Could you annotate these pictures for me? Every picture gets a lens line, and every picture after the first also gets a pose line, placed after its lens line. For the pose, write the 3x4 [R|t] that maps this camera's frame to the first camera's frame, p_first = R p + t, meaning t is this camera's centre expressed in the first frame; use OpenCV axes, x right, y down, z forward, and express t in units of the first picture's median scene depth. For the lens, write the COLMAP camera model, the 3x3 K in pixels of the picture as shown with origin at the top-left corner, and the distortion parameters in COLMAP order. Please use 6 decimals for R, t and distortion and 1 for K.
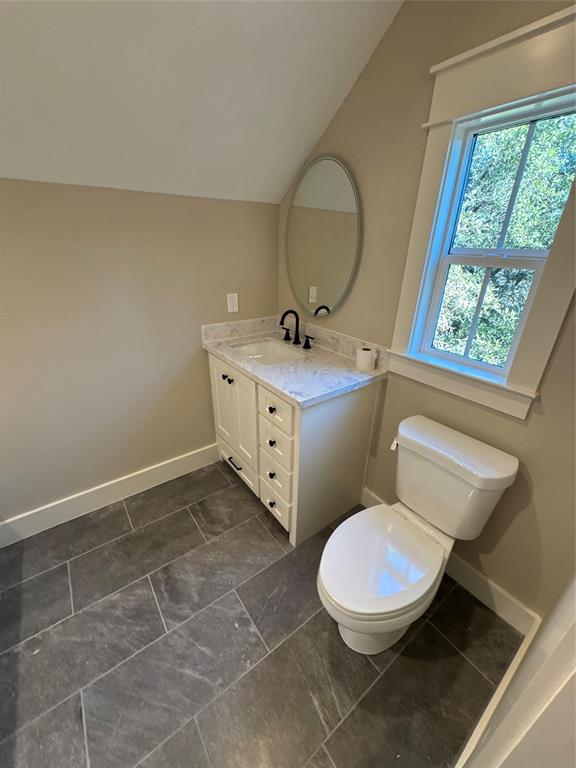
lens RADIAL K [[305.8, 0, 285.7], [0, 305.8, 386.4], [0, 0, 1]] dist [-0.004156, 0.000266]
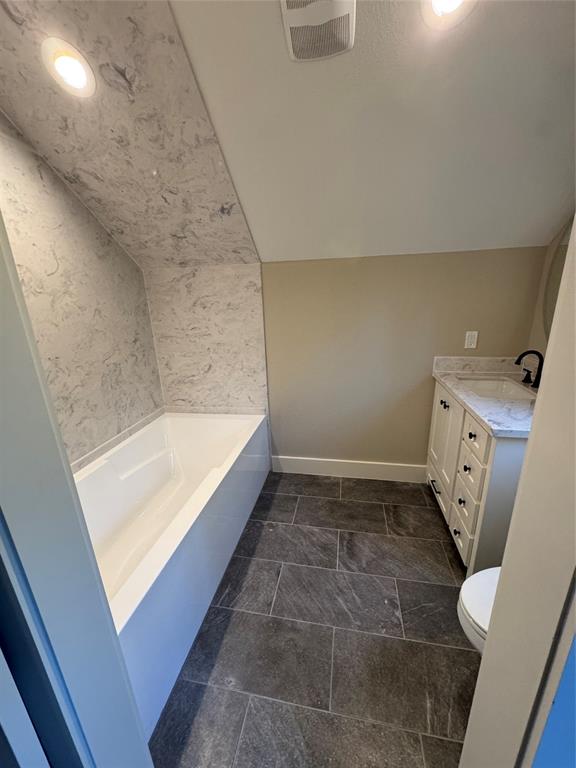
lens RADIAL K [[305.8, 0, 289.2], [0, 305.8, 389.3], [0, 0, 1]] dist [-0.004156, 0.000266]
pose [[0.680978, 0.183507, -0.708939, 0.228798], [-0.266071, 0.963934, -0.006065, 0.089123], [0.682258, 0.192759, 0.705244, -0.203387]]
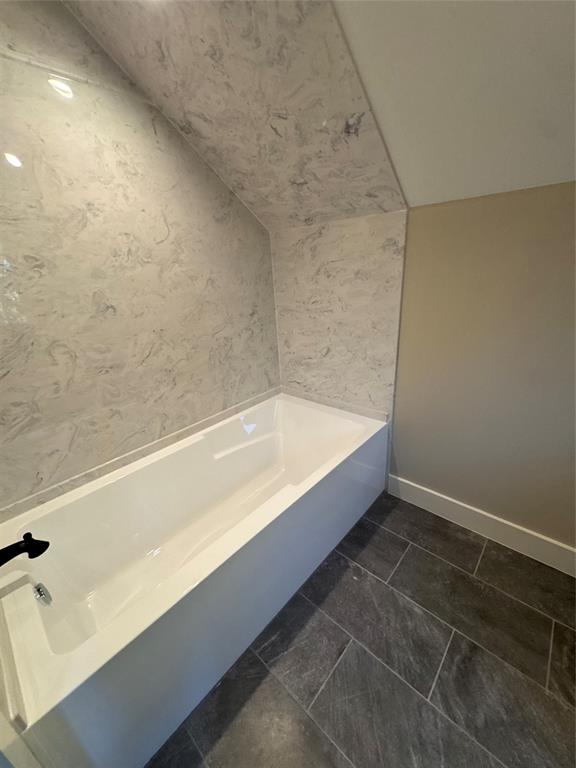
lens RADIAL K [[305.8, 0, 290.4], [0, 305.8, 386.0], [0, 0, 1]] dist [-0.004156, 0.000266]
pose [[0.196035, 0.335864, -0.921285, 0.022933], [-0.355433, 0.899962, 0.252460, -0.057784], [0.913913, 0.277964, 0.295801, 0.120979]]
